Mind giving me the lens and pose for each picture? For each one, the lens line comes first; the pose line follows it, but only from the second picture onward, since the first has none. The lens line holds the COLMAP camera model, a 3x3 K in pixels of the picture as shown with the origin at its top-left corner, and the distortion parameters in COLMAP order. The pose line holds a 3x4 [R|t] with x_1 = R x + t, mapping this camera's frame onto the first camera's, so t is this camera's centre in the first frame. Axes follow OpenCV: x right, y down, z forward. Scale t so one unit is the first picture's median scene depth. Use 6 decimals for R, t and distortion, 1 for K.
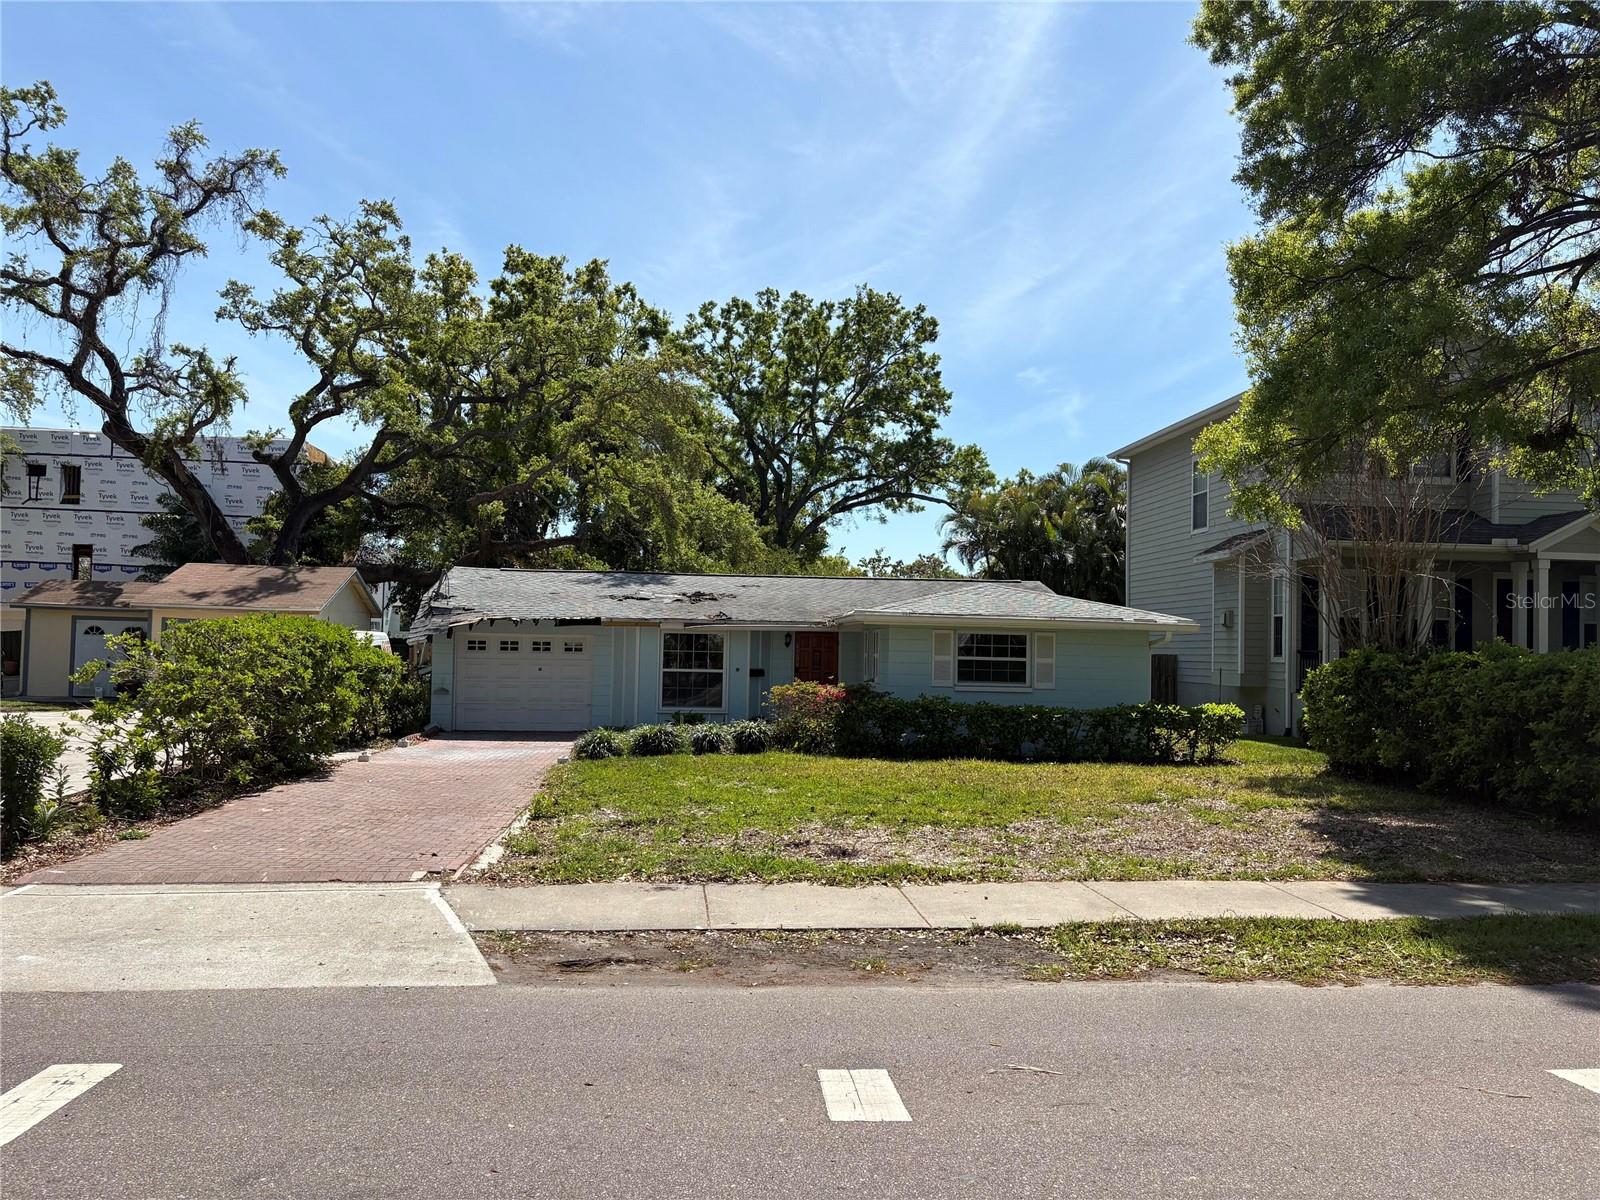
lens RADIAL K [[1208.5, 0, 805.1], [0, 1208.5, 607.4], [0, 0, 1]] dist [0.027564, -0.013802]
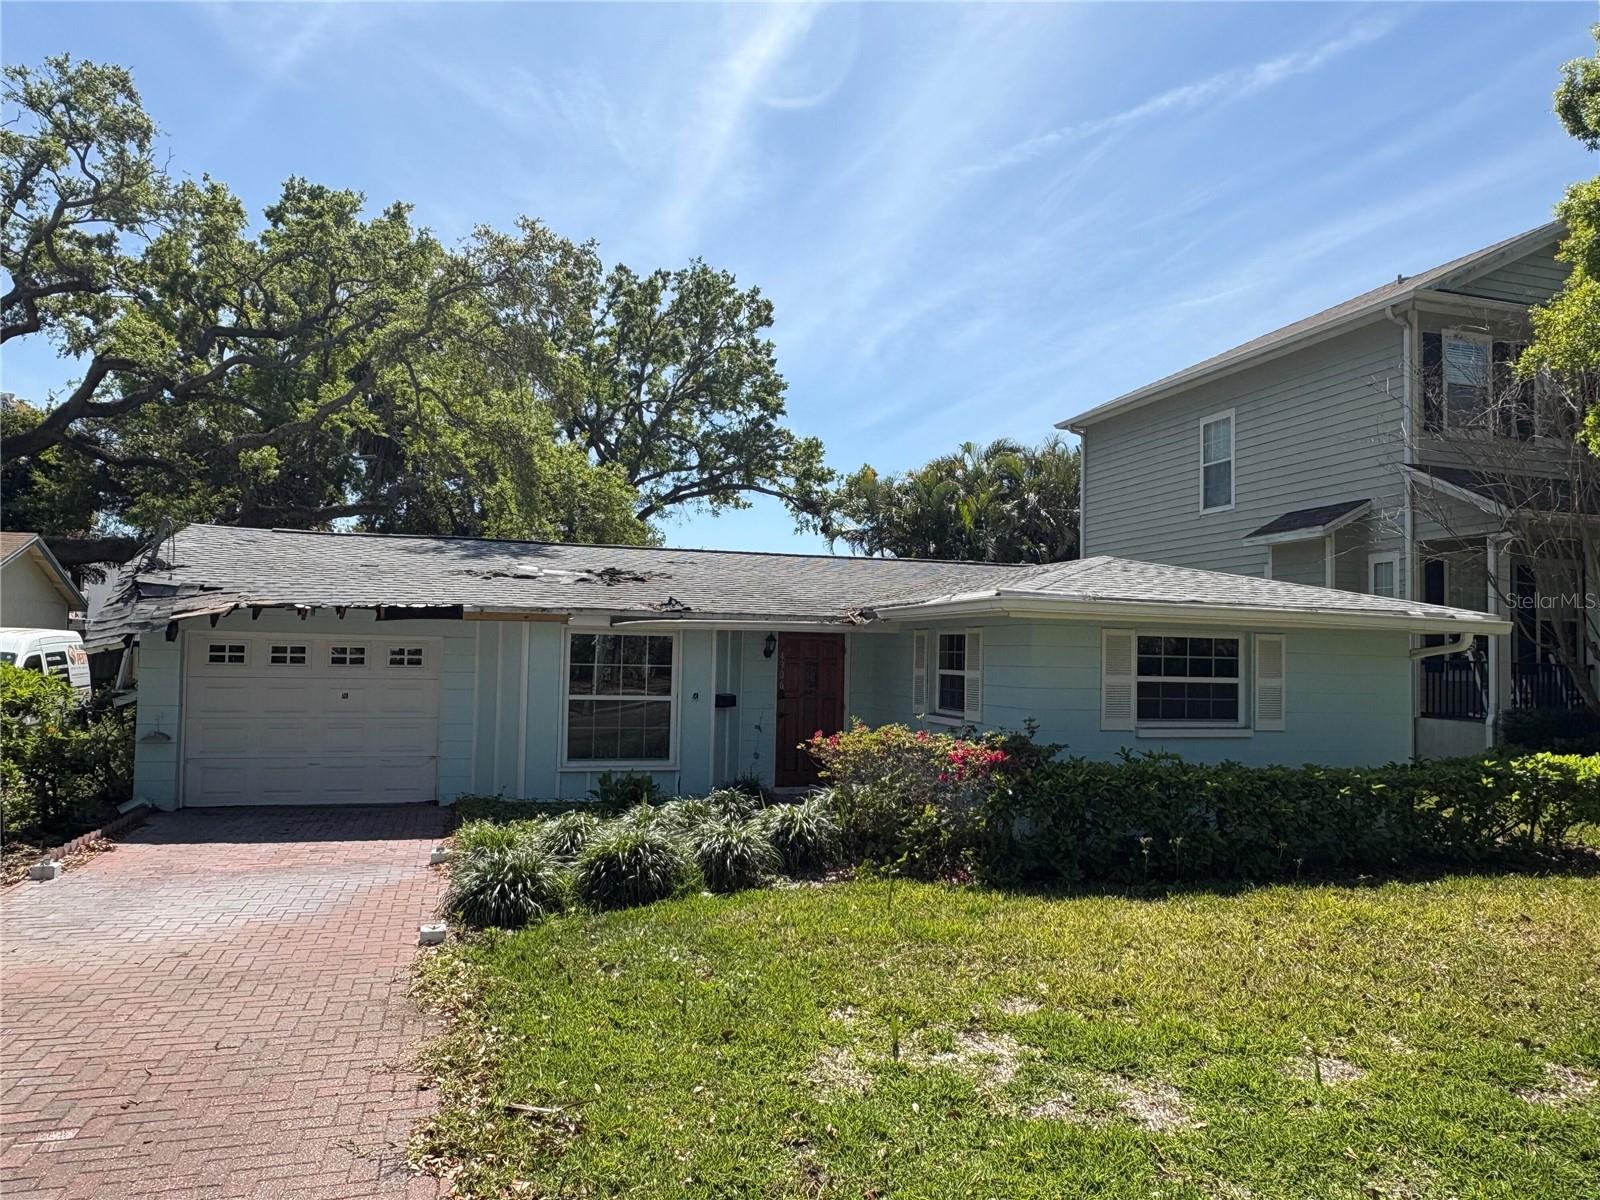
lens RADIAL K [[1092.2, 0, 796.8], [0, 1092.2, 599.3], [0, 0, 1]] dist [-0.019491, 0.013898]
pose [[0.978944, 0.010843, 0.203840, -0.069529], [-0.008048, 0.999862, -0.014532, 0.006728], [-0.203970, 0.012586, 0.978896, 0.272307]]
